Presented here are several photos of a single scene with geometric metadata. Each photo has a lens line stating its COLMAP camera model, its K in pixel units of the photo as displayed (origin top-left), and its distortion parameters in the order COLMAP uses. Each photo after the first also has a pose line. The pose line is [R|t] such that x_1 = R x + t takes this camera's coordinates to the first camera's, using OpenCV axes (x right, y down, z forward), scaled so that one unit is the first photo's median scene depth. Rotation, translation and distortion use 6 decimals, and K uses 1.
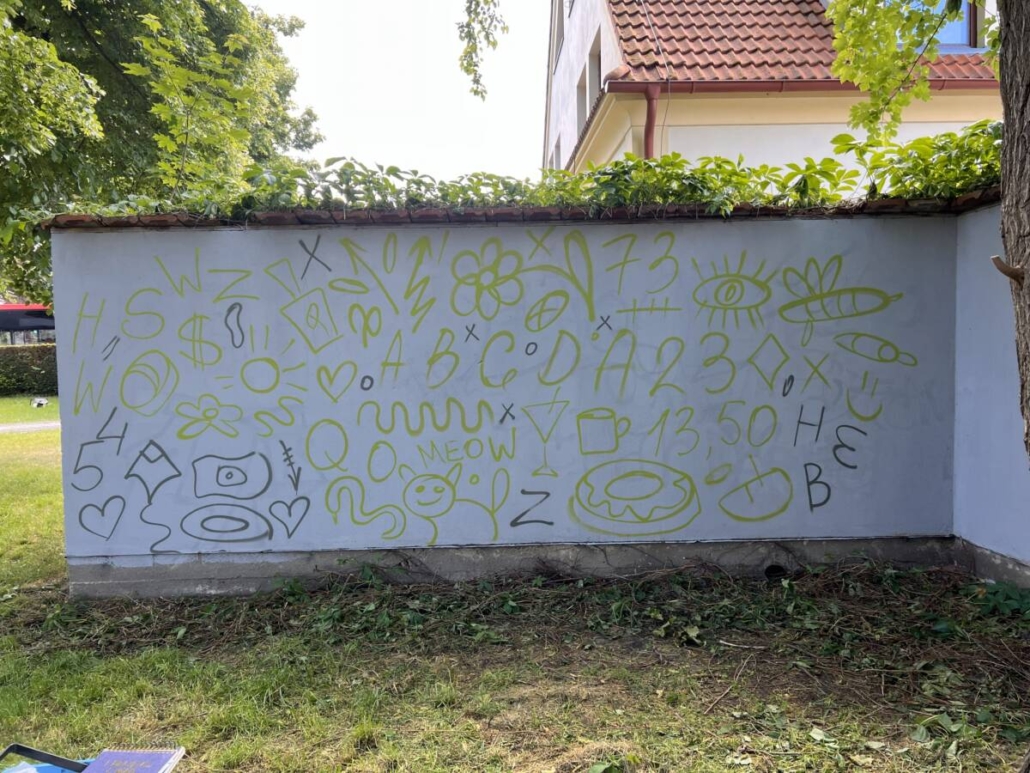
lens RADIAL K [[776.8, 0, 508.2], [0, 776.8, 380.3], [0, 0, 1]] dist [0.045177, -0.057088]
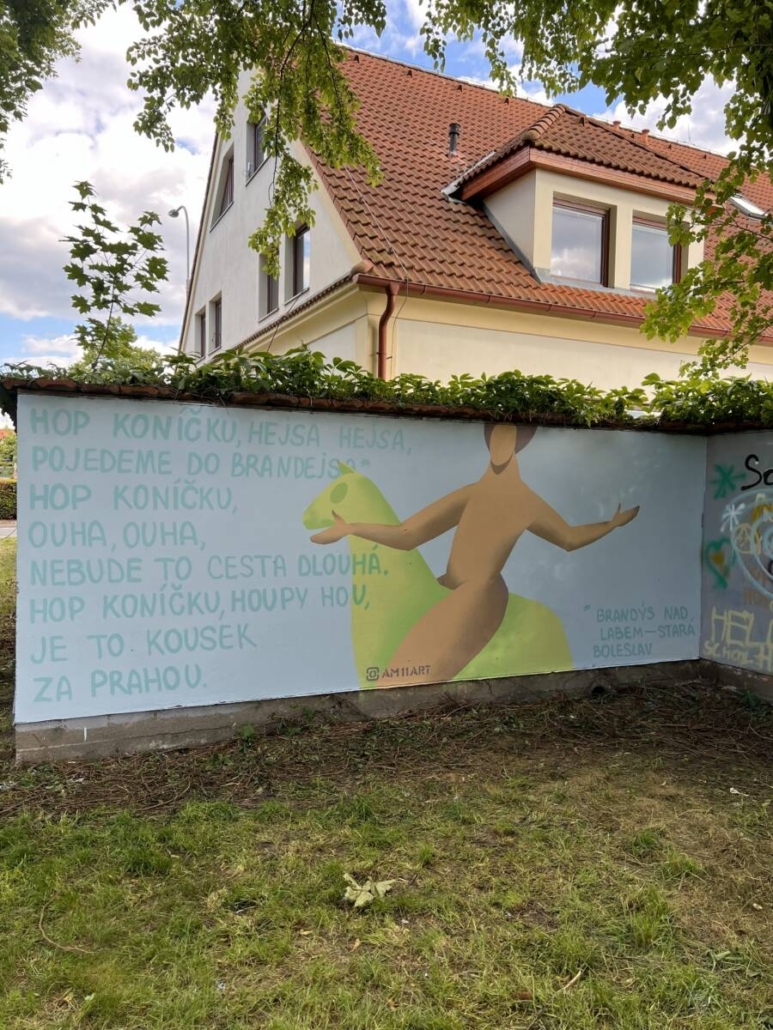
lens RADIAL K [[776.8, 0, 377.7], [0, 776.8, 511.5], [0, 0, 1]] dist [0.045177, -0.057088]
pose [[0.916972, 0.025679, 0.398124, -0.529202], [-0.017679, 0.999562, -0.023754, -0.023458], [-0.398560, 0.014743, 0.917024, -0.075233]]
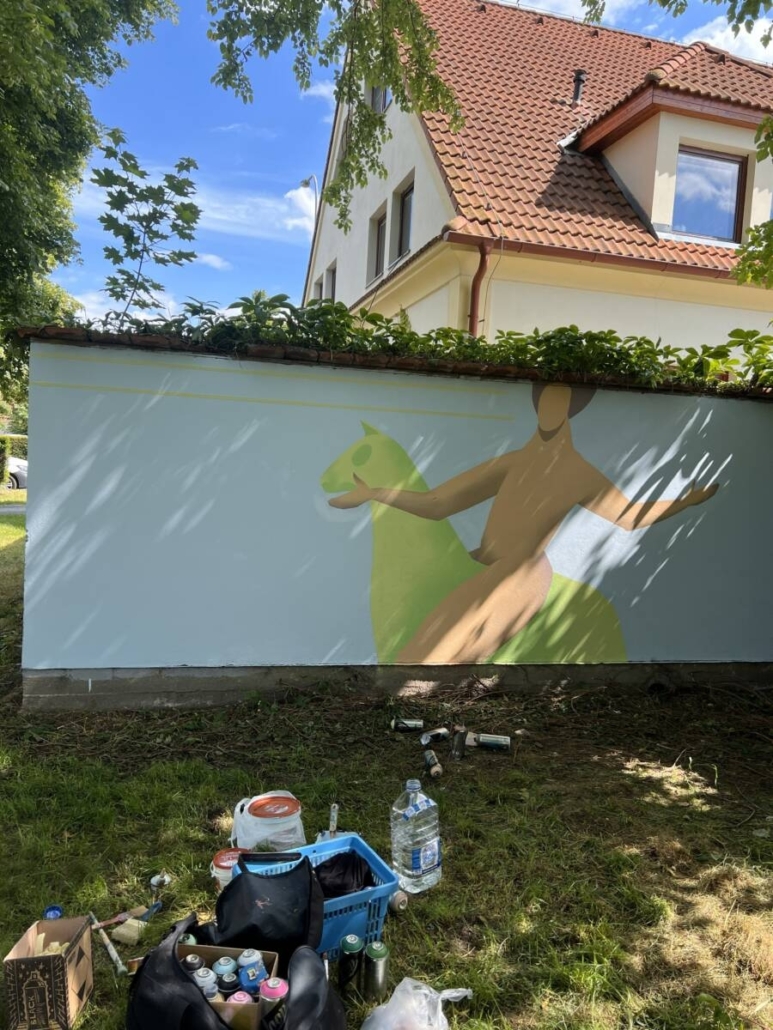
lens RADIAL K [[776.8, 0, 375.4], [0, 776.8, 514.8], [0, 0, 1]] dist [0.045177, -0.057088]
pose [[0.971790, 0.056309, 0.229028, -0.356372], [-0.062125, 0.997901, 0.018257, -0.015402], [-0.227519, -0.031970, 0.973249, -0.056590]]
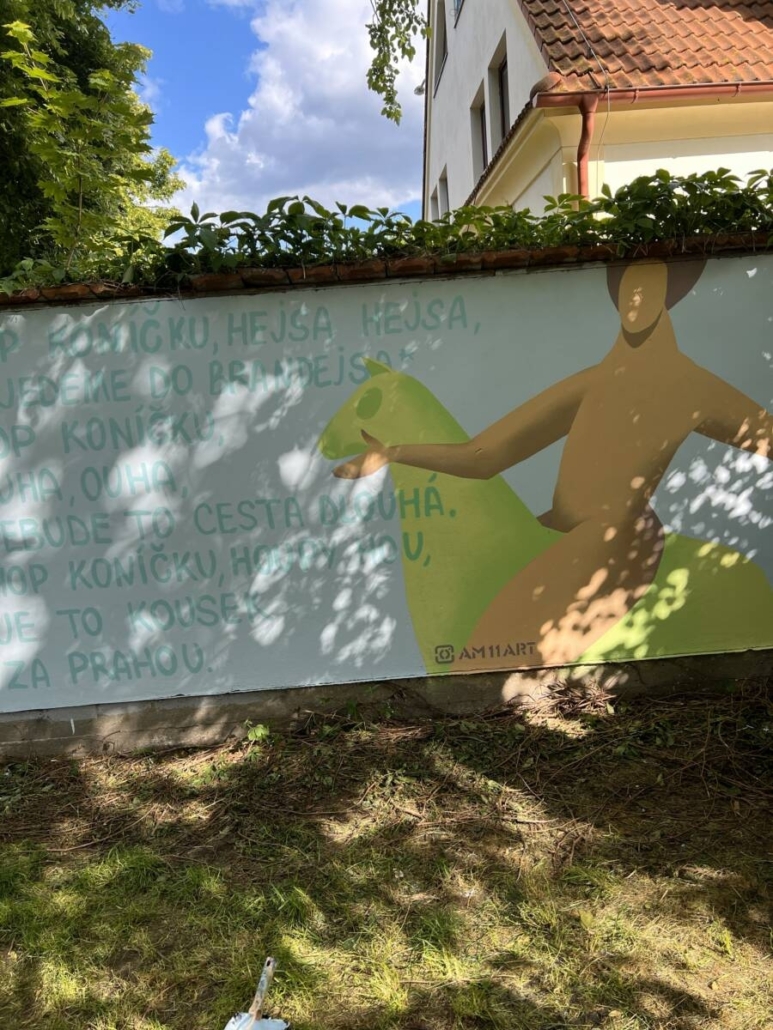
lens RADIAL K [[776.8, 0, 383.9], [0, 776.8, 512.8], [0, 0, 1]] dist [0.045177, -0.057088]
pose [[0.998164, -0.059541, 0.011070, -0.142080], [0.058057, 0.992785, 0.104916, -0.047556], [-0.017236, -0.104081, 0.994419, 0.185559]]
